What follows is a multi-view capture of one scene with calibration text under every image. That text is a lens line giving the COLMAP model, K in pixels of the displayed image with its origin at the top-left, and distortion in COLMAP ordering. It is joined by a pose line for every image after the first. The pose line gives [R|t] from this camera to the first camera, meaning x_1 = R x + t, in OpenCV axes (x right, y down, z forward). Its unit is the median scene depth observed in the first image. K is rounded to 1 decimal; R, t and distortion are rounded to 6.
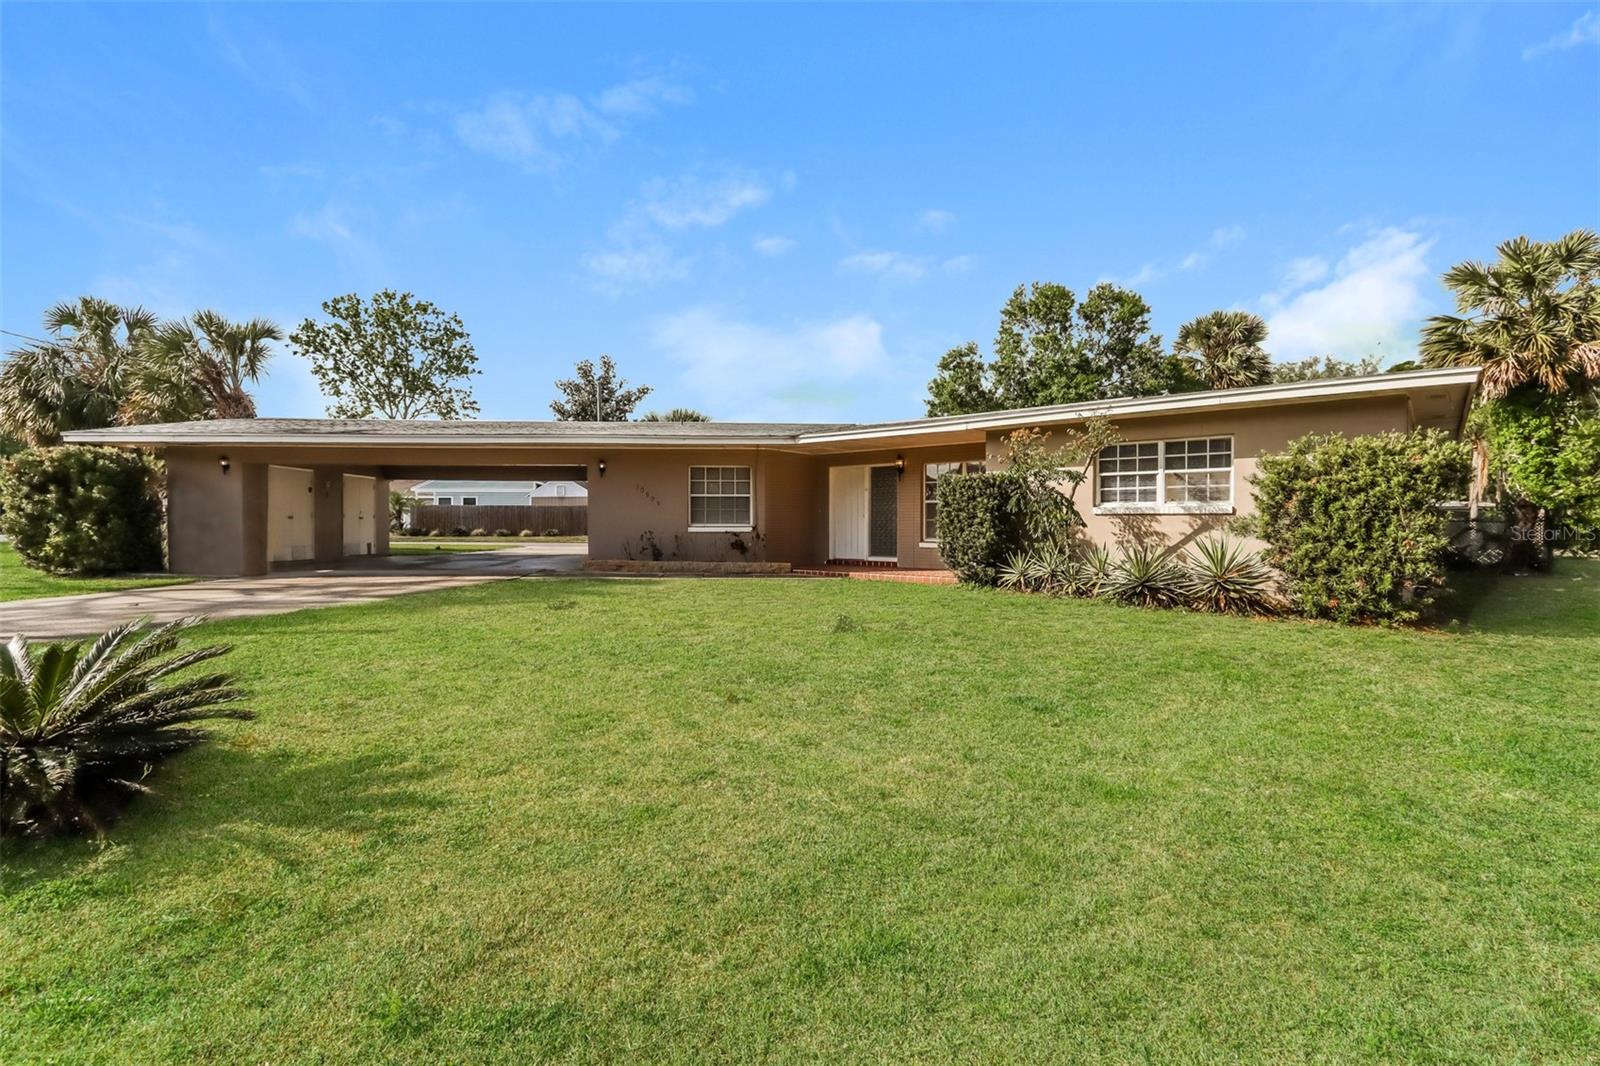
lens RADIAL K [[766.9, 0, 804.3], [0, 766.9, 502.7], [0, 0, 1]] dist [-0.030695, -0.000064]
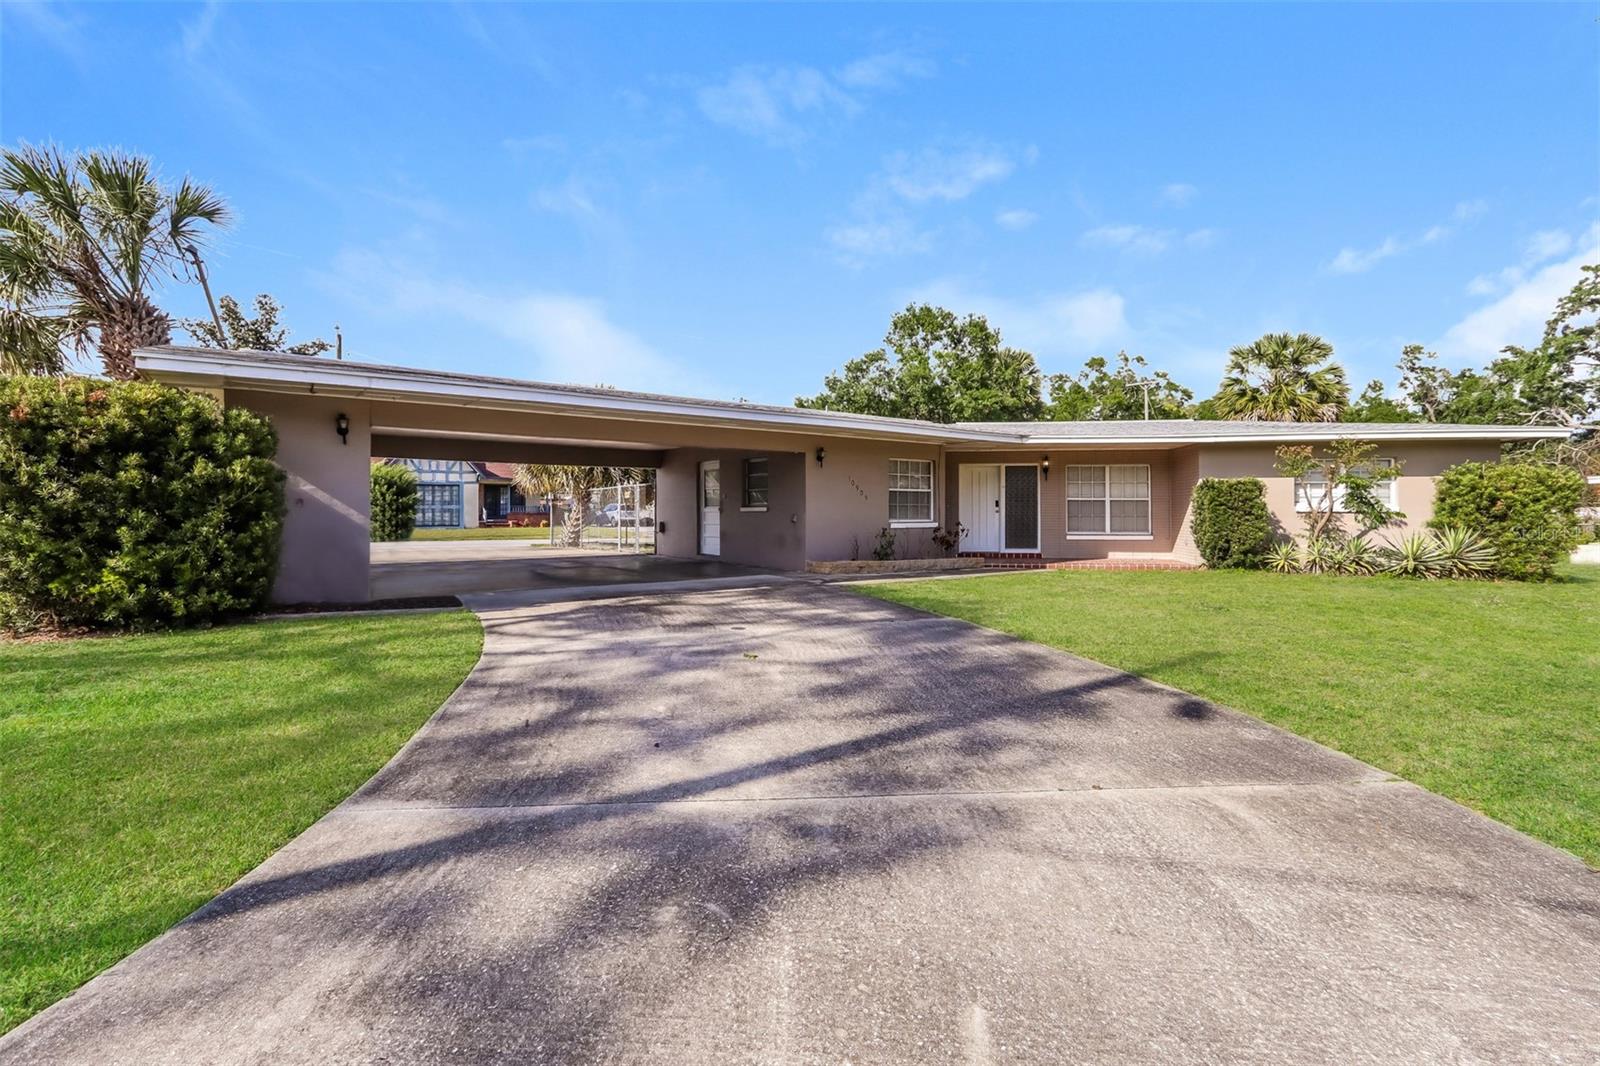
lens RADIAL K [[766.9, 0, 804.3], [0, 766.9, 502.7], [0, 0, 1]] dist [-0.030695, -0.000064]
pose [[0.837252, 0.006682, 0.546776, -0.756338], [-0.014346, 0.999850, 0.009747, -0.001374], [-0.546628, -0.016005, 0.837222, 0.265670]]
